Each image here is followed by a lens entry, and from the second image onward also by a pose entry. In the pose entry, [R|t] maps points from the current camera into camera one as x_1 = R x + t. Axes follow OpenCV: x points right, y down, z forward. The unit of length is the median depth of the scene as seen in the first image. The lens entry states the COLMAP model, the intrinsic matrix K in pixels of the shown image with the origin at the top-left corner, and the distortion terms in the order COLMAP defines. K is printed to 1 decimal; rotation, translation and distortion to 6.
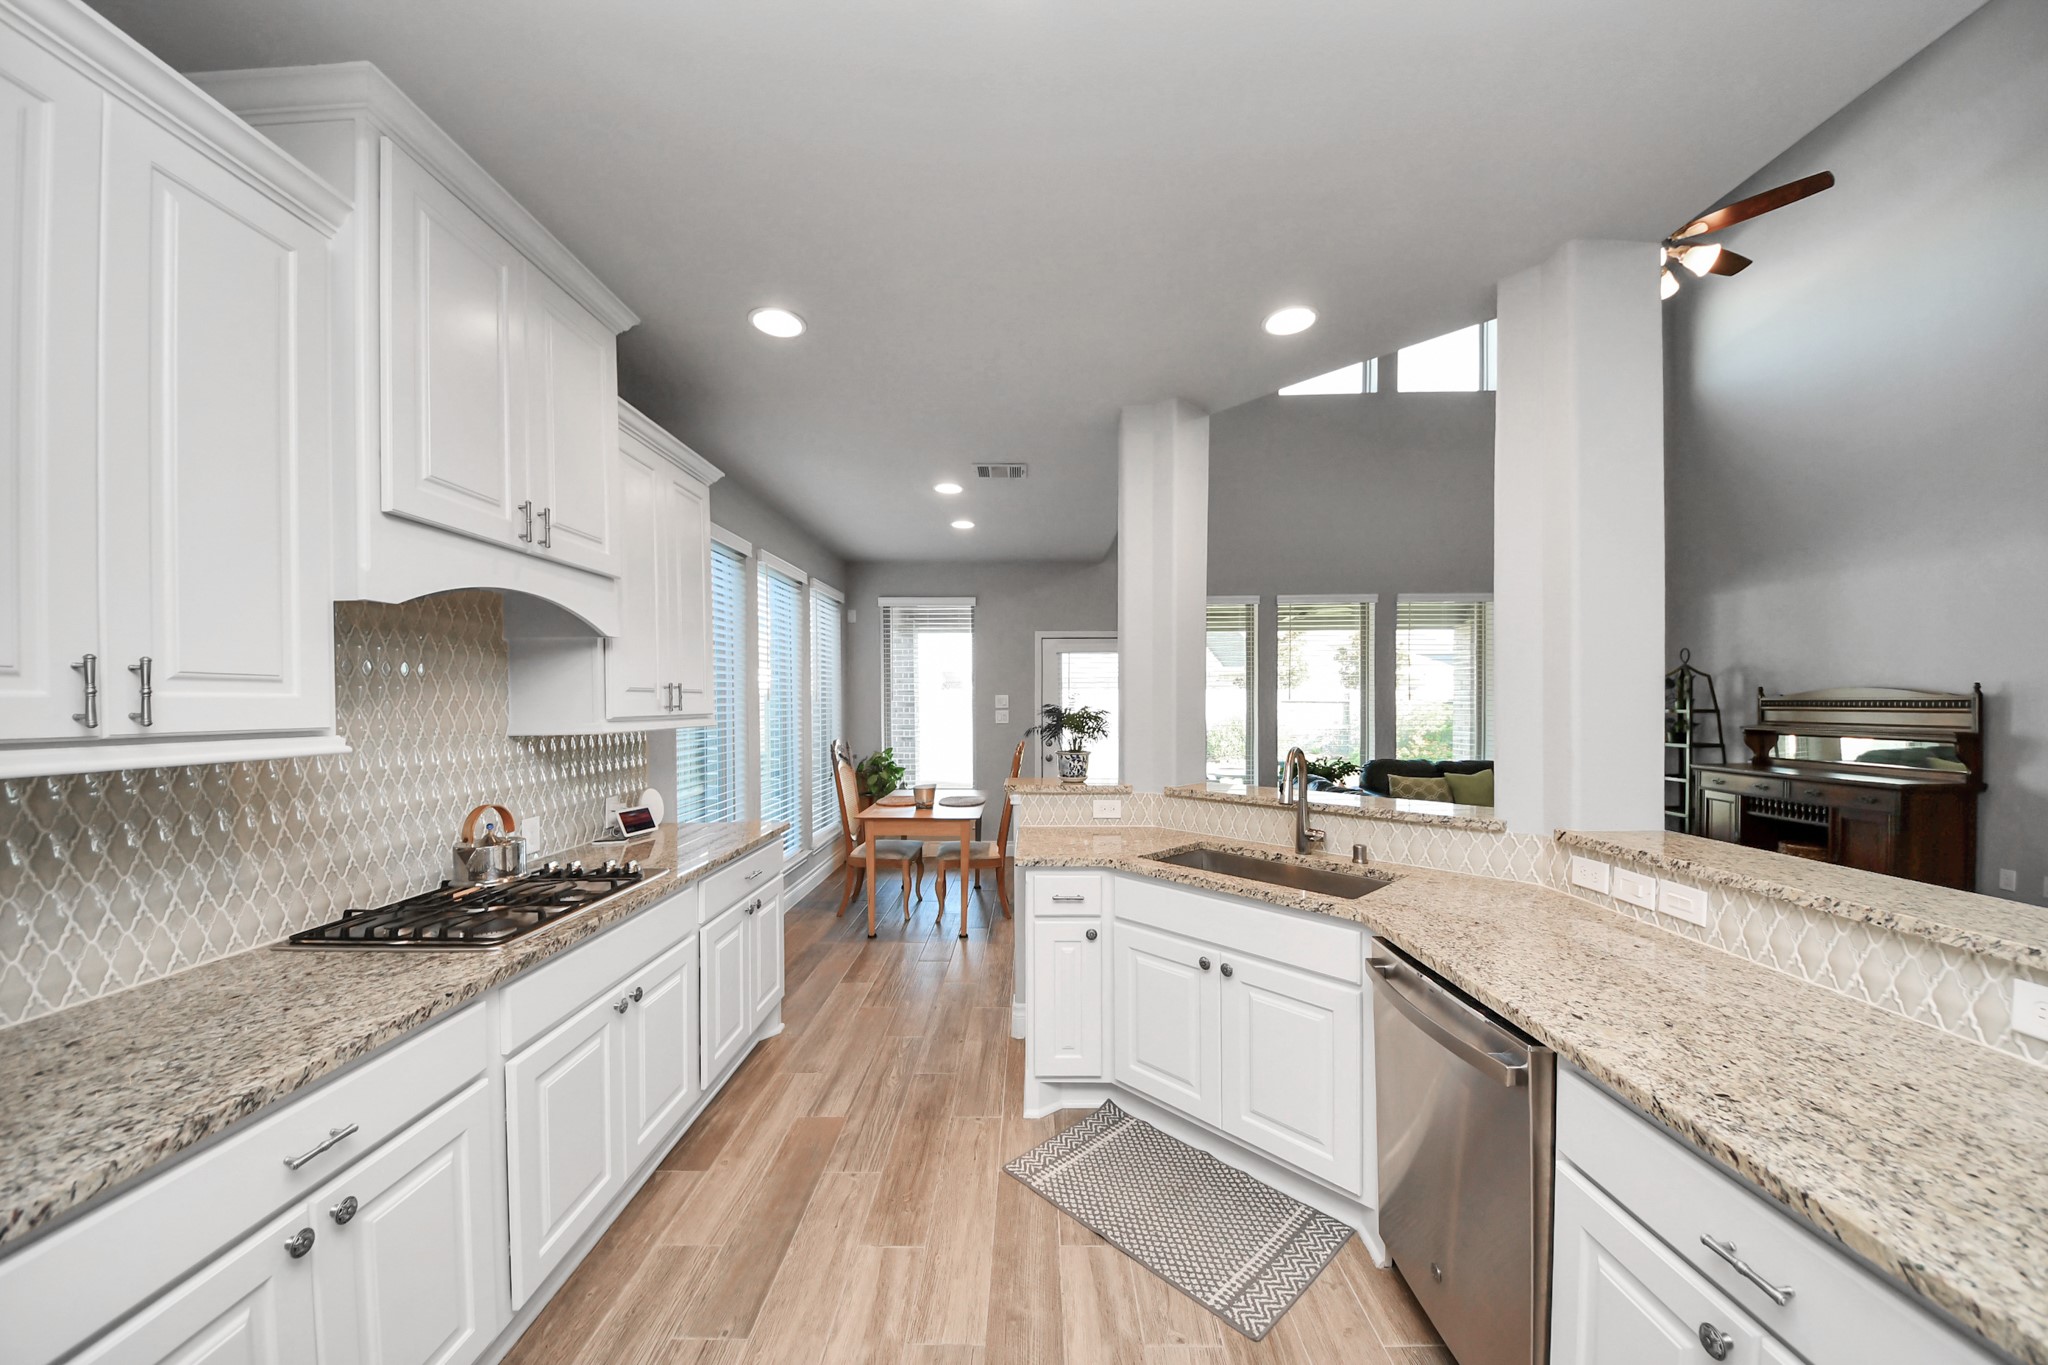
lens RADIAL K [[738.9, 0, 1021.8], [0, 738.9, 710.9], [0, 0, 1]] dist [-0.031119, 0.000079]
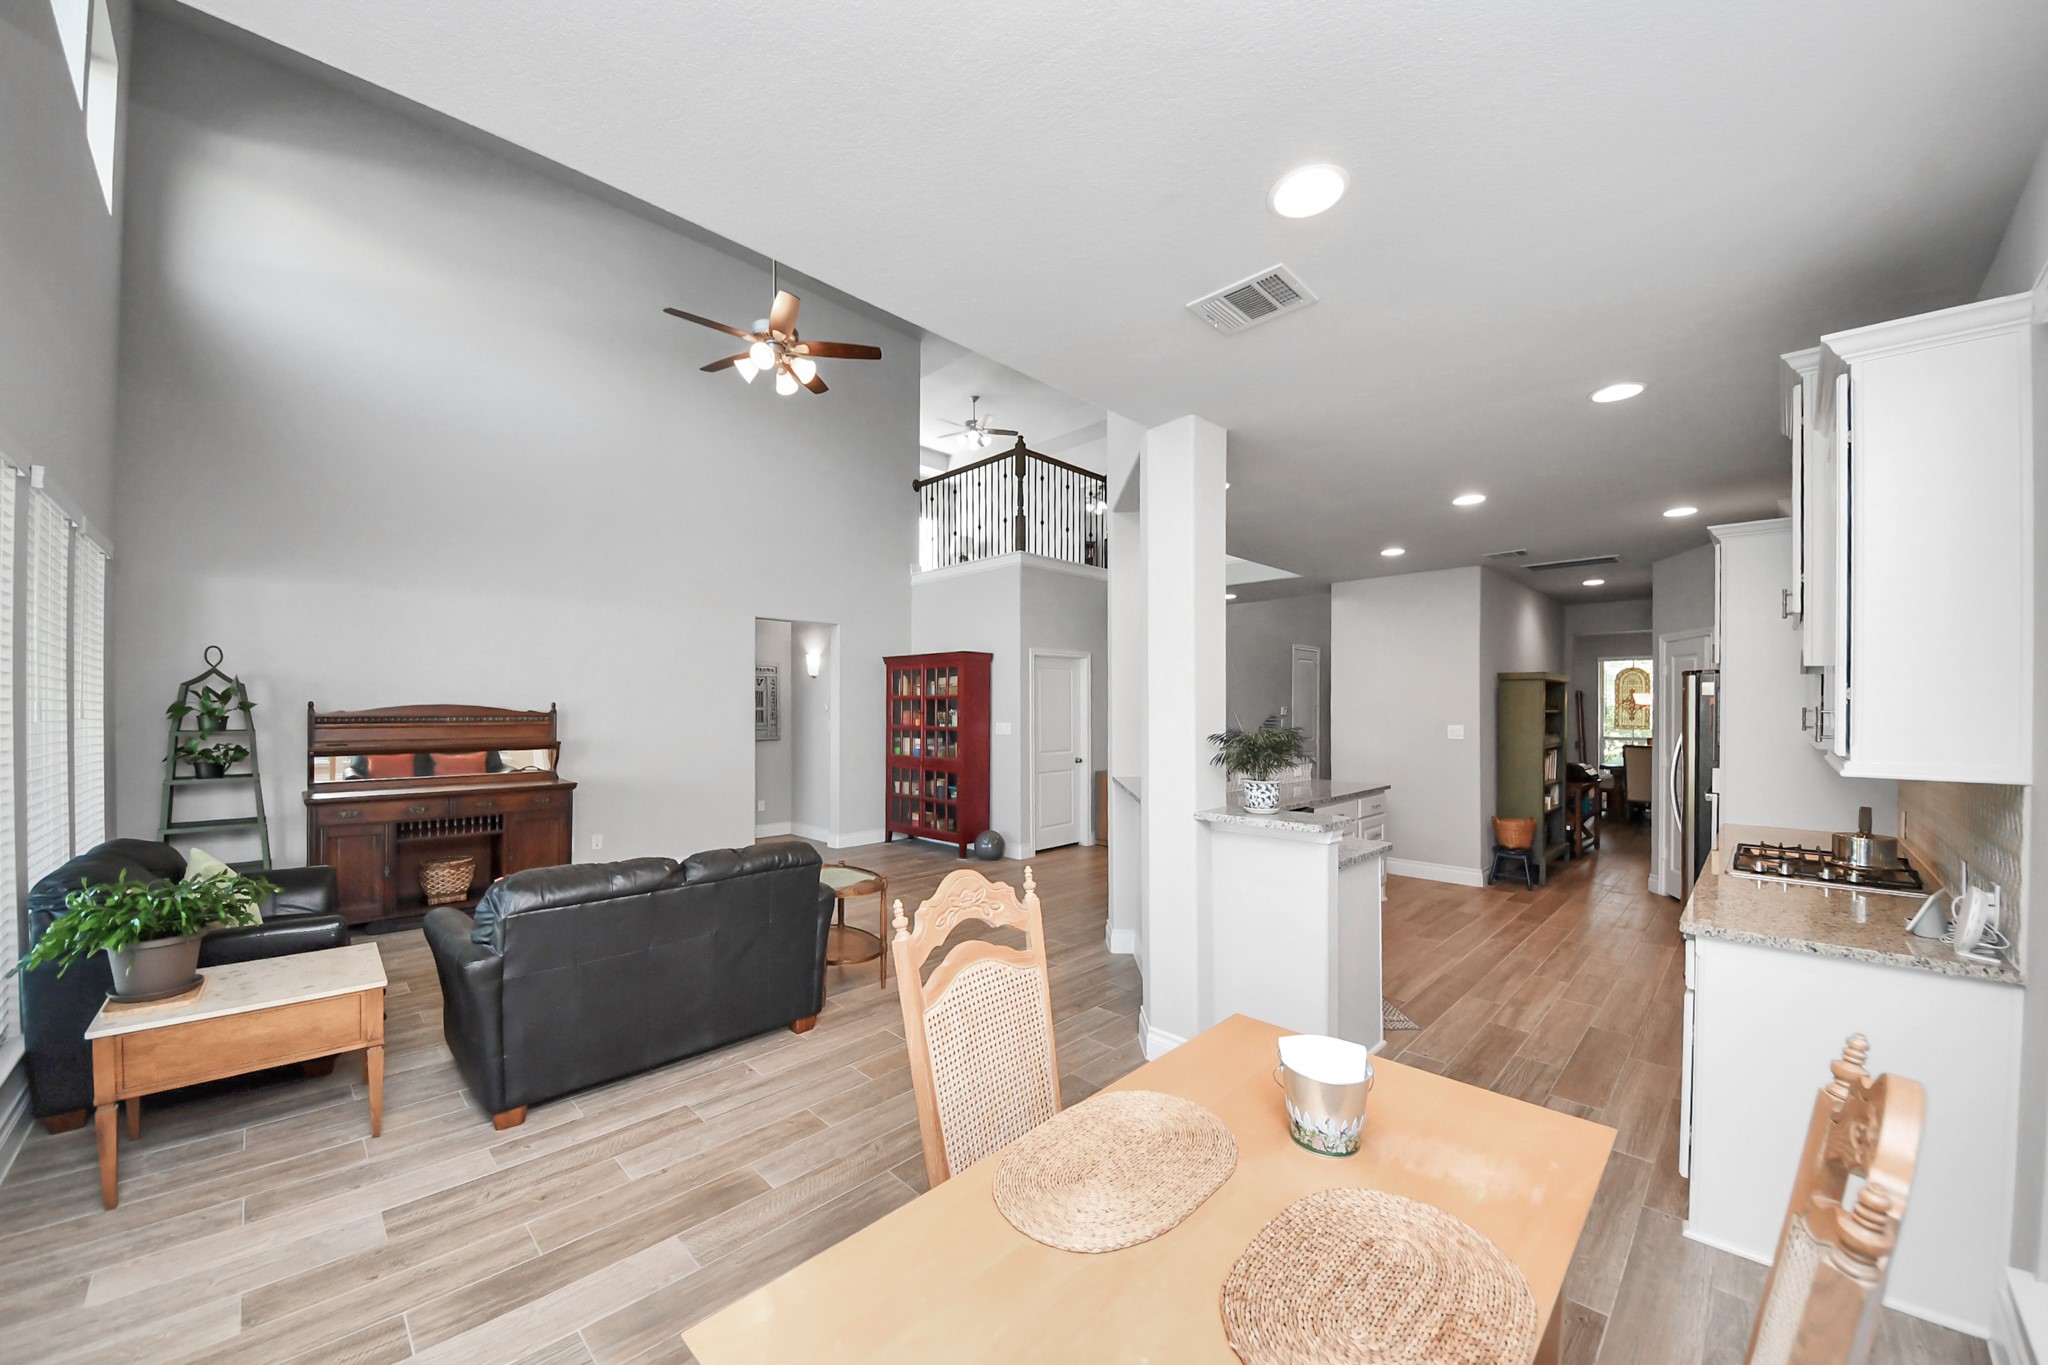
lens RADIAL K [[767.2, 0, 1007.0], [0, 767.2, 706.8], [0, 0, 1]] dist [0.000590, 0.000128]
pose [[-0.718546, -0.002397, 0.695475, -0.206434], [0.010051, 0.999854, 0.013831, -0.032112], [-0.695407, 0.016928, -0.718417, 1.099399]]
